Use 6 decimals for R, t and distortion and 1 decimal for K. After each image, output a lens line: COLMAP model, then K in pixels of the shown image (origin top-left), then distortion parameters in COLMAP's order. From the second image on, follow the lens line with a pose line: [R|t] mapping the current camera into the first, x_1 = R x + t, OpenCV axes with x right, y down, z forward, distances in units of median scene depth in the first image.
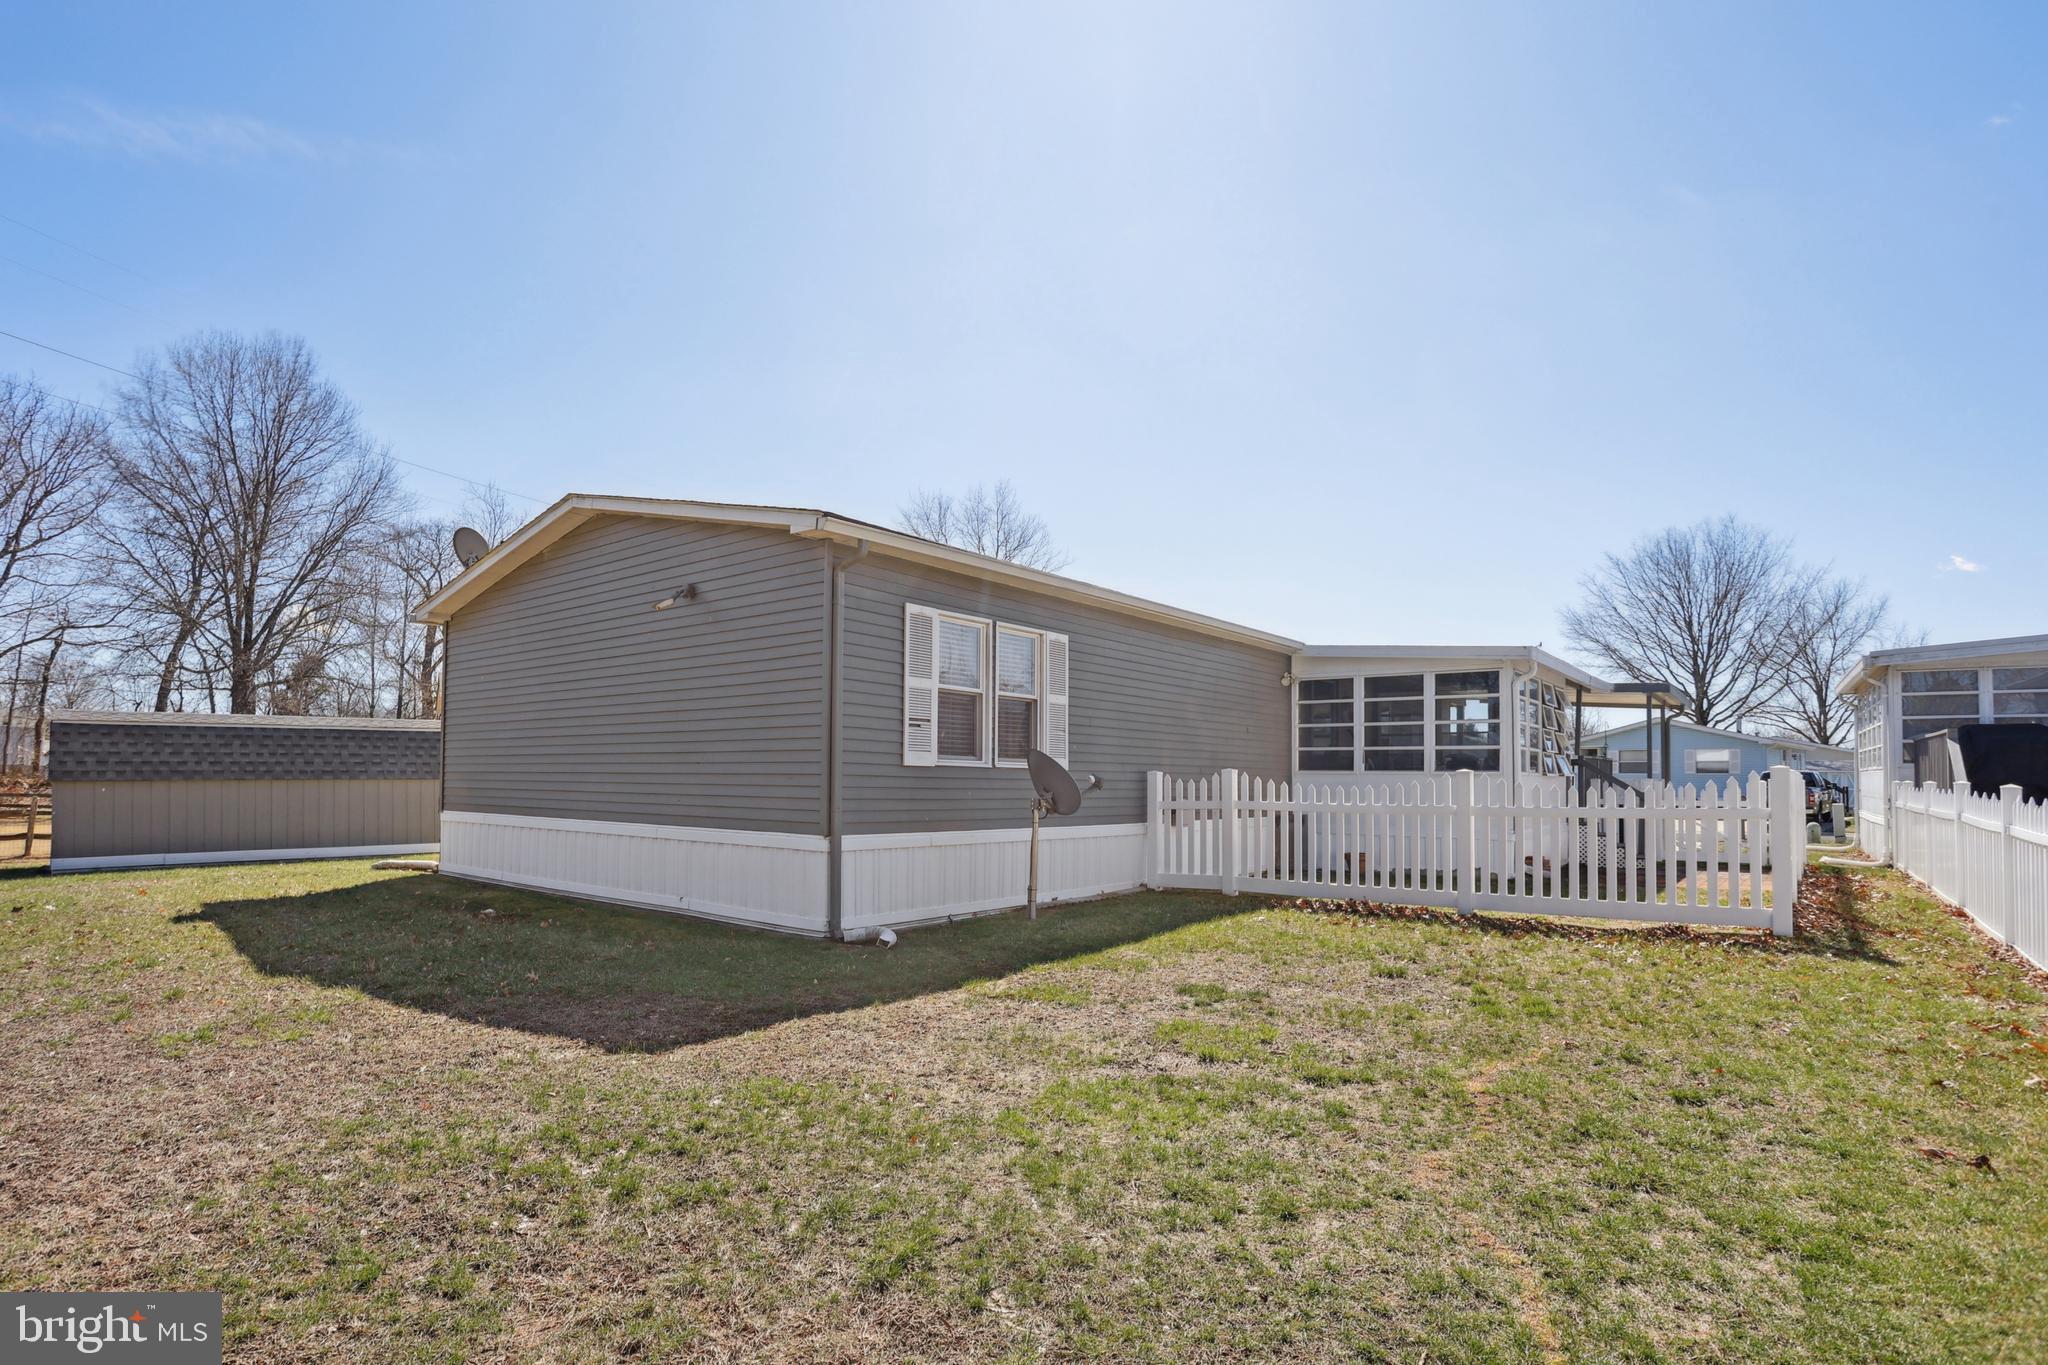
lens RADIAL K [[1002.7, 0, 1045.2], [0, 1002.7, 757.6], [0, 0, 1]] dist [-0.016074, 0.000353]
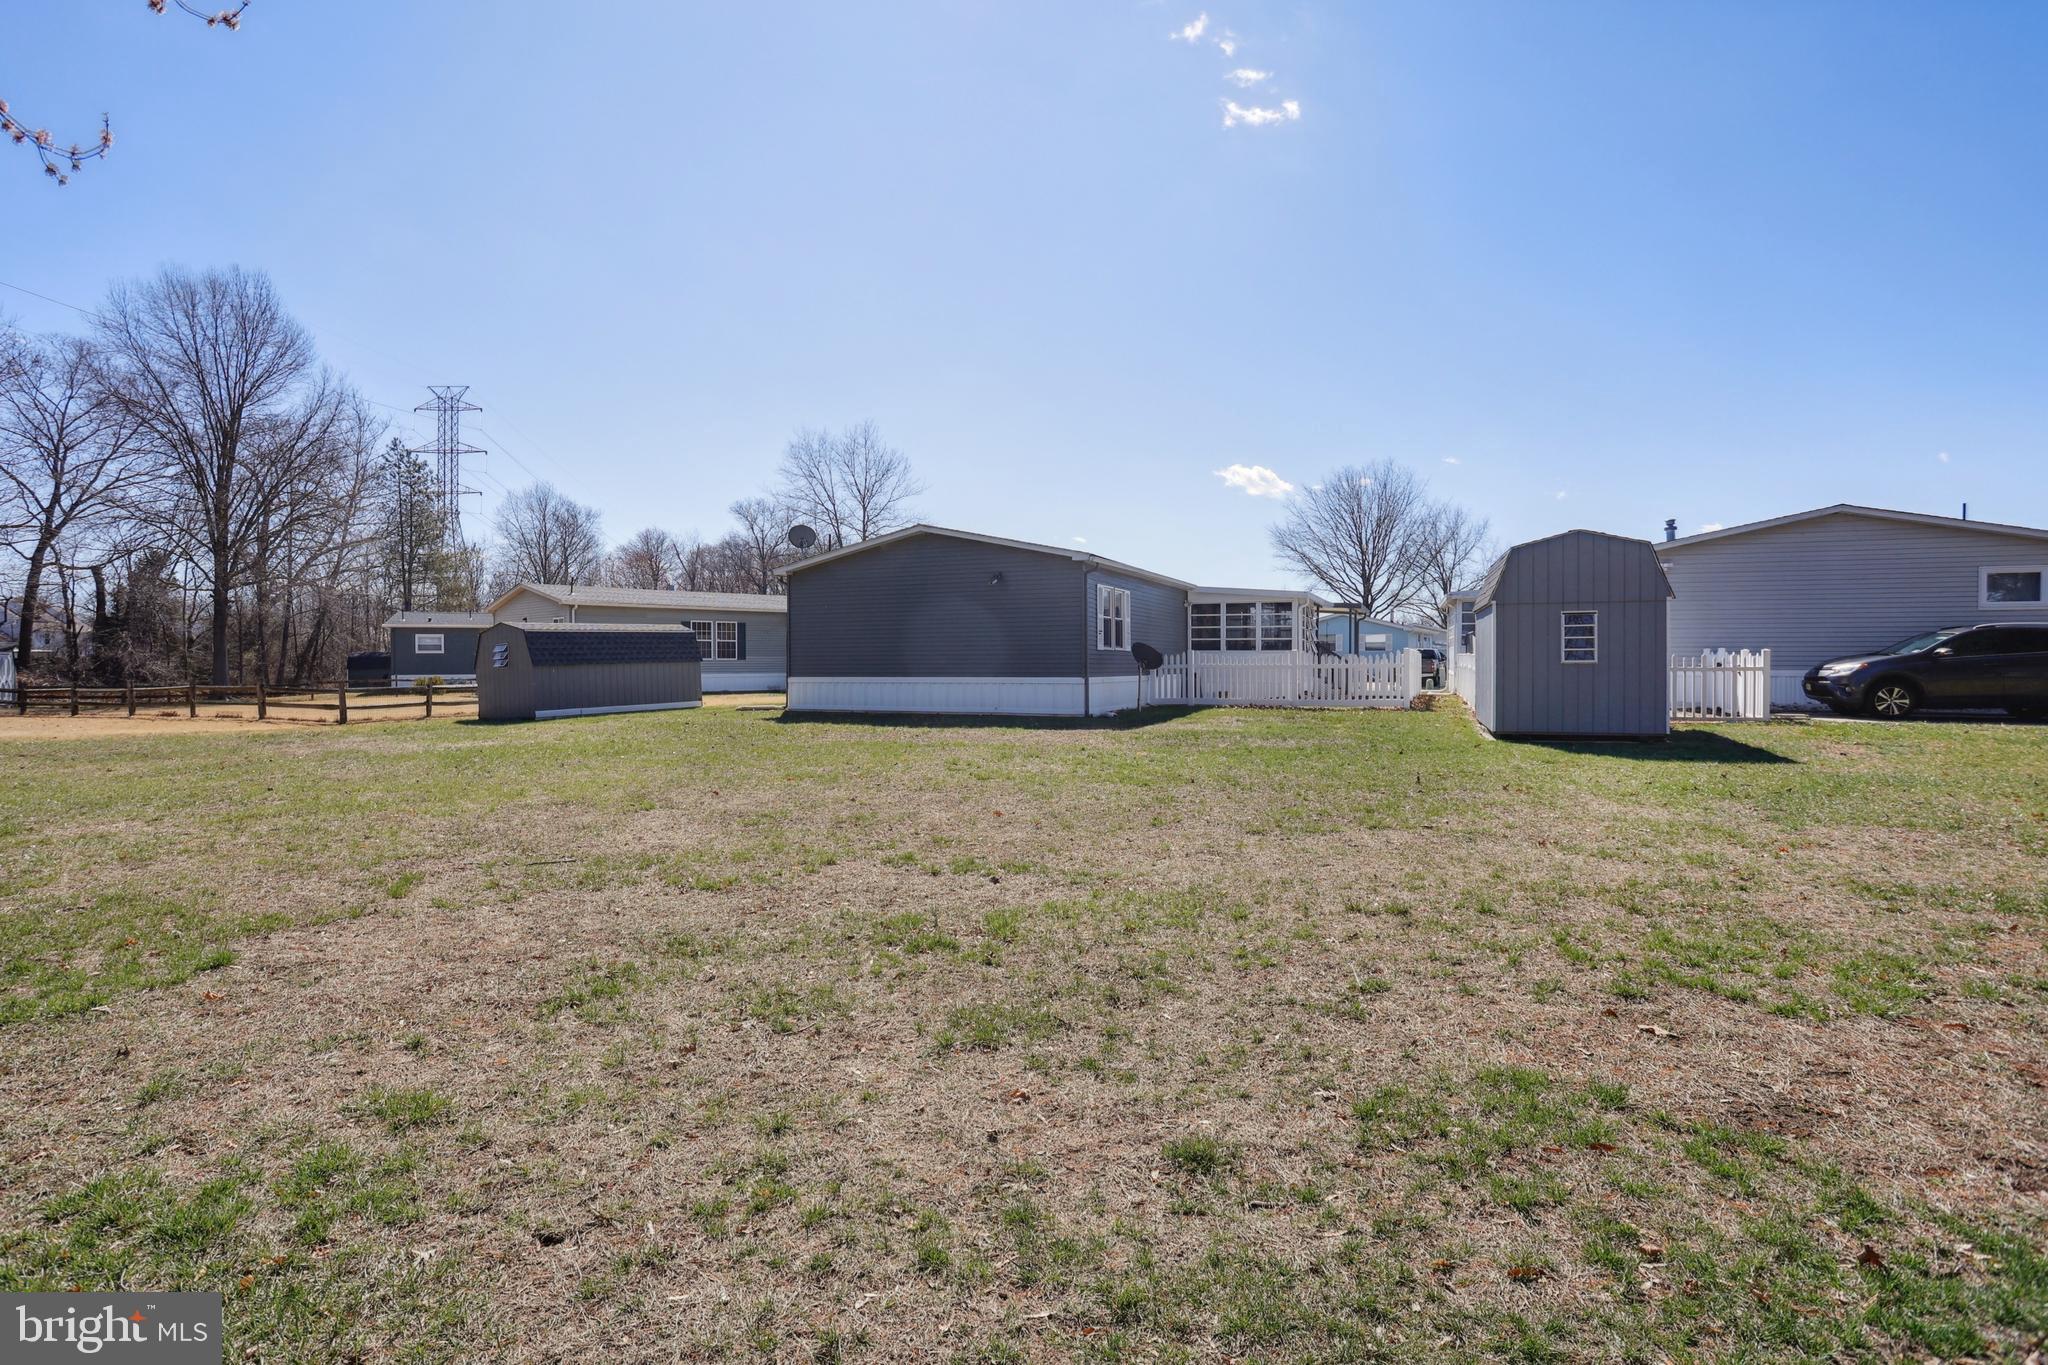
lens RADIAL K [[1002.7, 0, 1021.9], [0, 1002.7, 681.3], [0, 0, 1]] dist [-0.016074, 0.000353]
pose [[0.967375, -0.018721, 0.252656, -0.223998], [0.008616, 0.999120, 0.041043, -0.004232], [-0.253202, -0.037527, 0.966685, -0.317716]]
